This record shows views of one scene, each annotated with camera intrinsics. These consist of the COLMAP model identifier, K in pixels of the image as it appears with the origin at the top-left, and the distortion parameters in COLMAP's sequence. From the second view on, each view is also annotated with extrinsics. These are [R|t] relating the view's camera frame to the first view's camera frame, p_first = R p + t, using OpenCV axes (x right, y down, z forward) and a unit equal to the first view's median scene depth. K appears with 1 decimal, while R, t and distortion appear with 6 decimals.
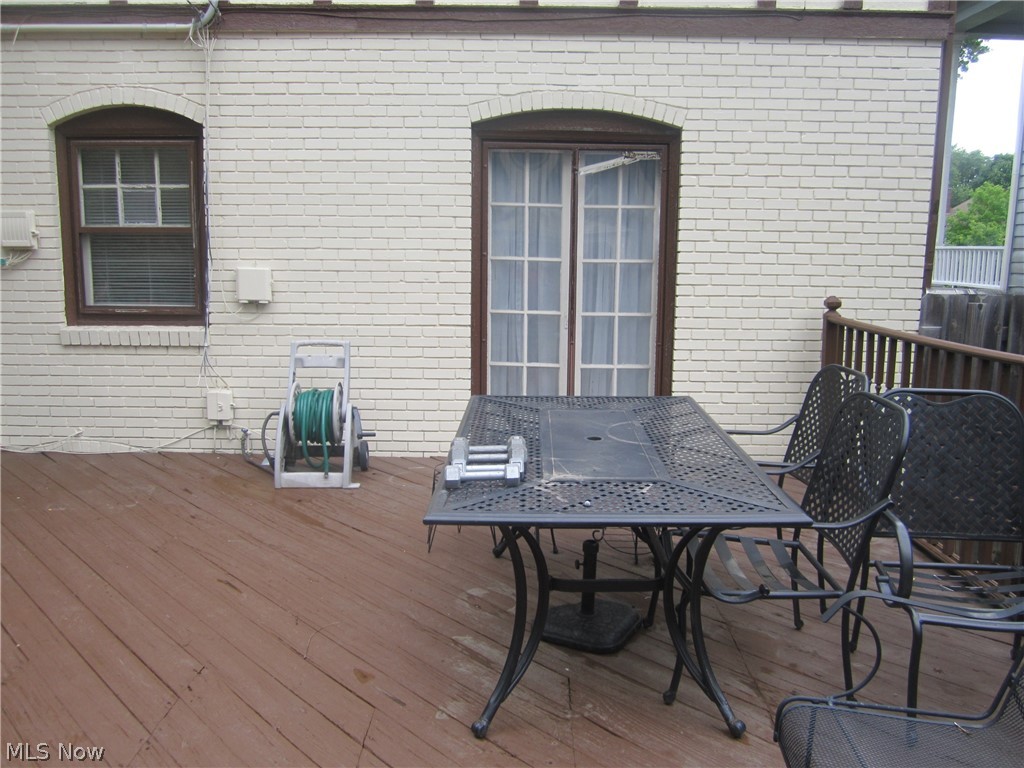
lens RADIAL K [[850.0, 0, 513.4], [0, 850.0, 380.8], [0, 0, 1]] dist [-0.046019, 0.013236]
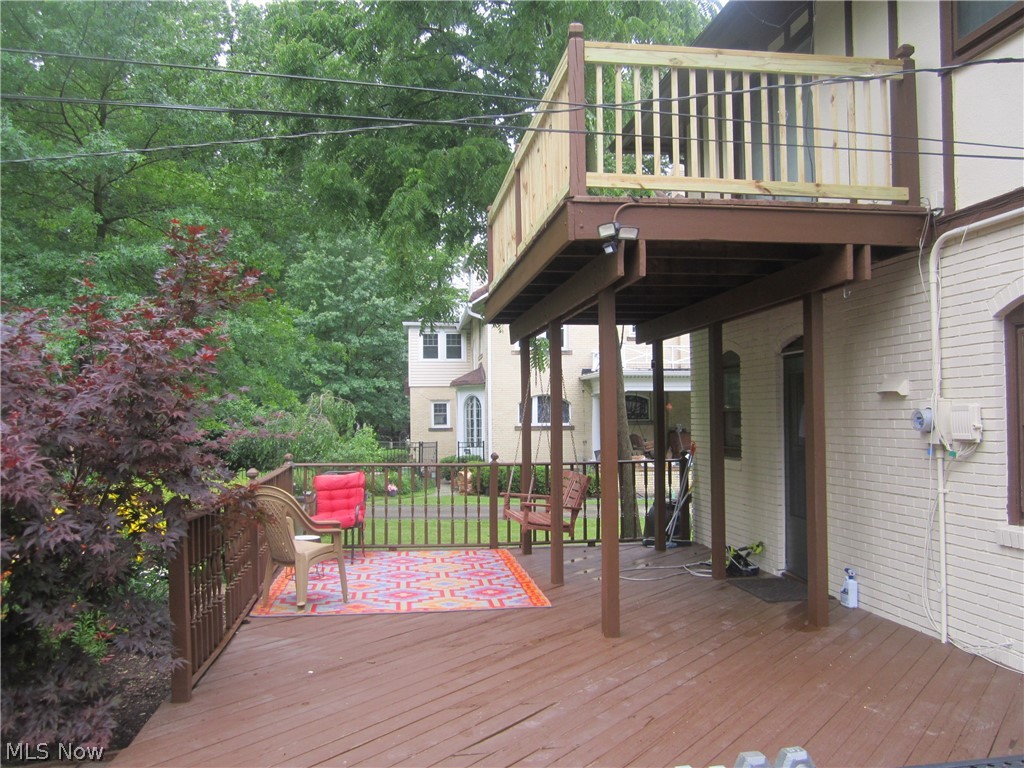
lens RADIAL K [[850.0, 0, 513.4], [0, 850.0, 380.8], [0, 0, 1]] dist [-0.046019, 0.013236]
pose [[0.141353, -0.048960, -0.988748, 0.320502], [-0.143800, 0.987167, -0.069440, -0.081370], [0.979459, 0.151998, 0.132499, 0.326082]]
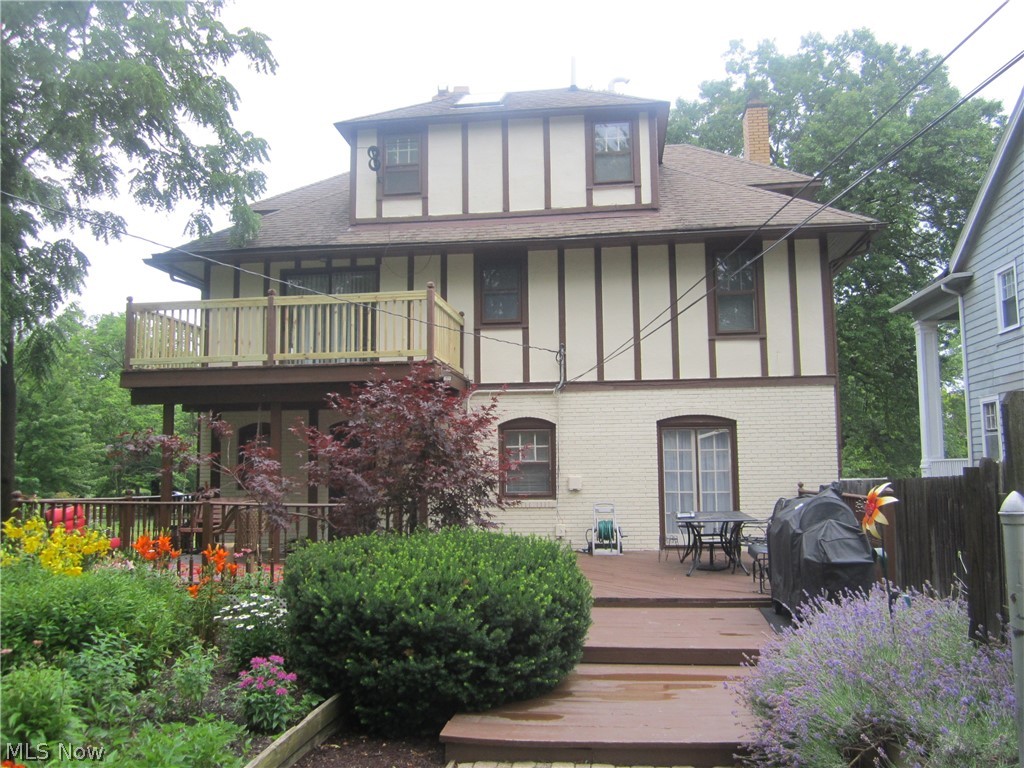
lens RADIAL K [[850.0, 0, 513.4], [0, 850.0, 380.8], [0, 0, 1]] dist [-0.046019, 0.013236]
pose [[0.991825, -0.034828, -0.122764, -0.161113], [0.002297, 0.966750, -0.255712, 0.254634], [0.127588, 0.253340, 0.958927, -1.639584]]
